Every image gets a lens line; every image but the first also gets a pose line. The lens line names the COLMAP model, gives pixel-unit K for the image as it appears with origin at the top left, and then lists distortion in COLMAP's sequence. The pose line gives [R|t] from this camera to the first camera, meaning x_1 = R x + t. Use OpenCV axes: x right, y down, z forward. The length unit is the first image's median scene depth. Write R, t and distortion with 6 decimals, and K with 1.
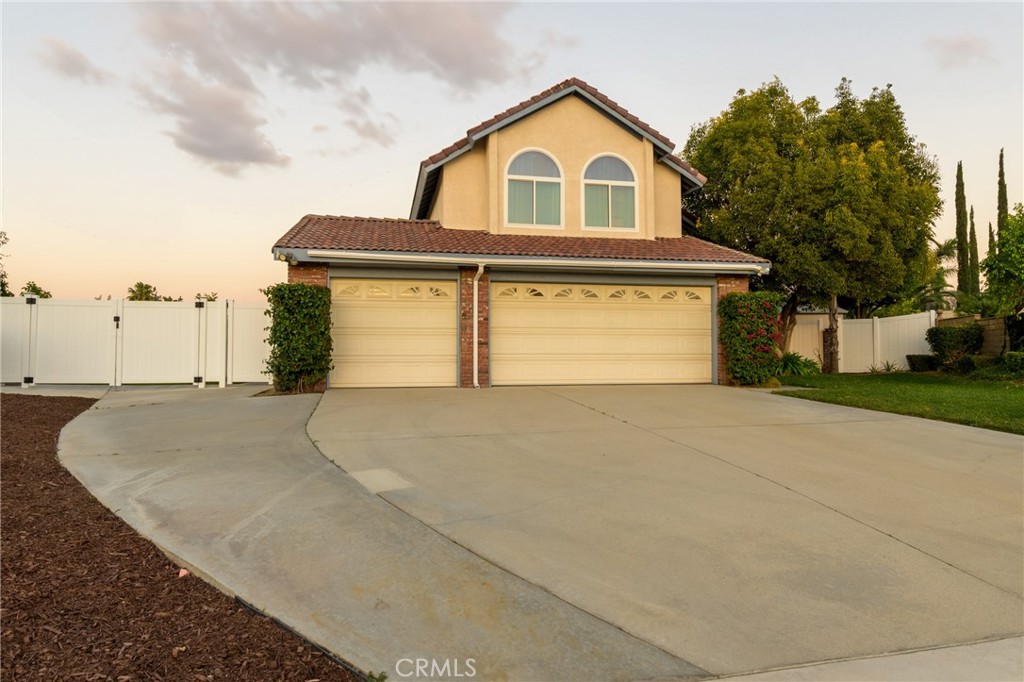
lens RADIAL K [[622.9, 0, 506.1], [0, 622.9, 338.6], [0, 0, 1]] dist [0.003925, 0.001922]
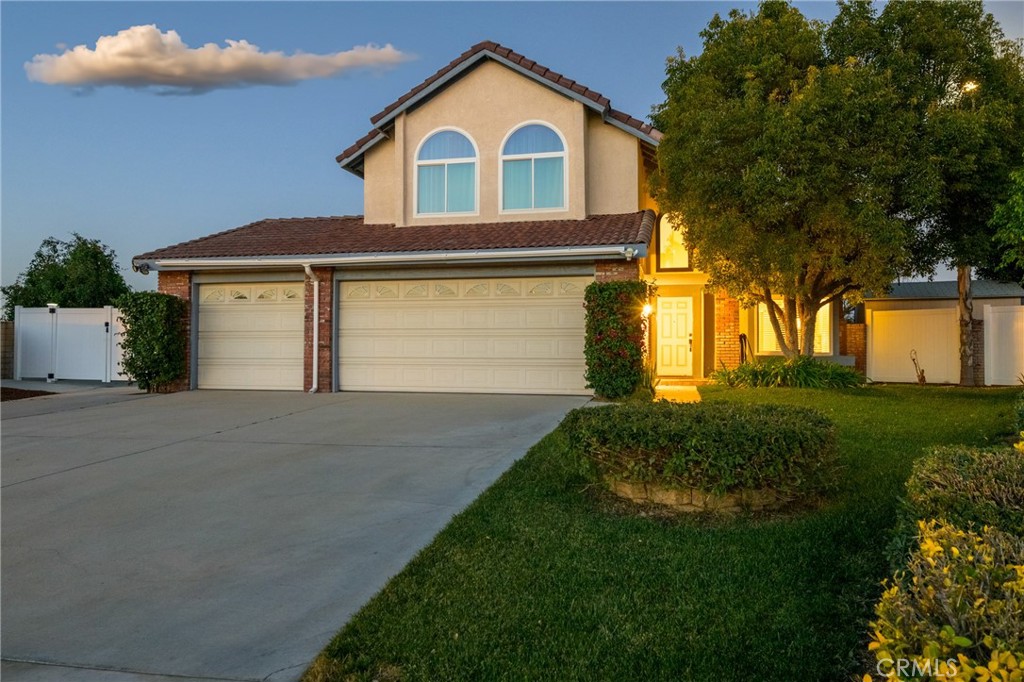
lens RADIAL K [[707.6, 0, 512.0], [0, 707.6, 341.0], [0, 0, 1]] dist [-0.002240, 0.000314]
pose [[0.912230, -0.002765, -0.409670, 0.607717], [0.007937, 0.999909, 0.010926, -0.009415], [0.409602, -0.013219, 0.912169, 0.117960]]
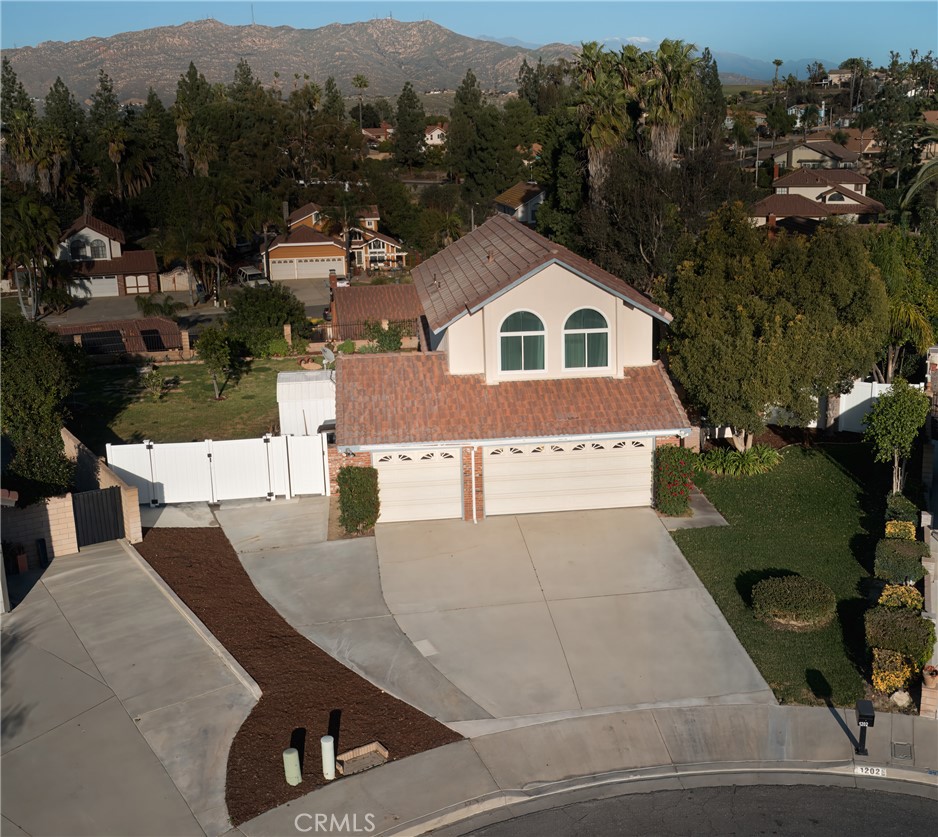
lens RADIAL K [[1149.3, 0, 506.9], [0, 1149.3, 418.8], [0, 0, 1]] dist [0.123730, 0.007480]
pose [[0.997403, 0.000702, -0.072025, 0.198308], [0.020065, 0.957660, 0.287201, -0.829921], [0.069177, -0.287900, 0.955159, -1.345898]]
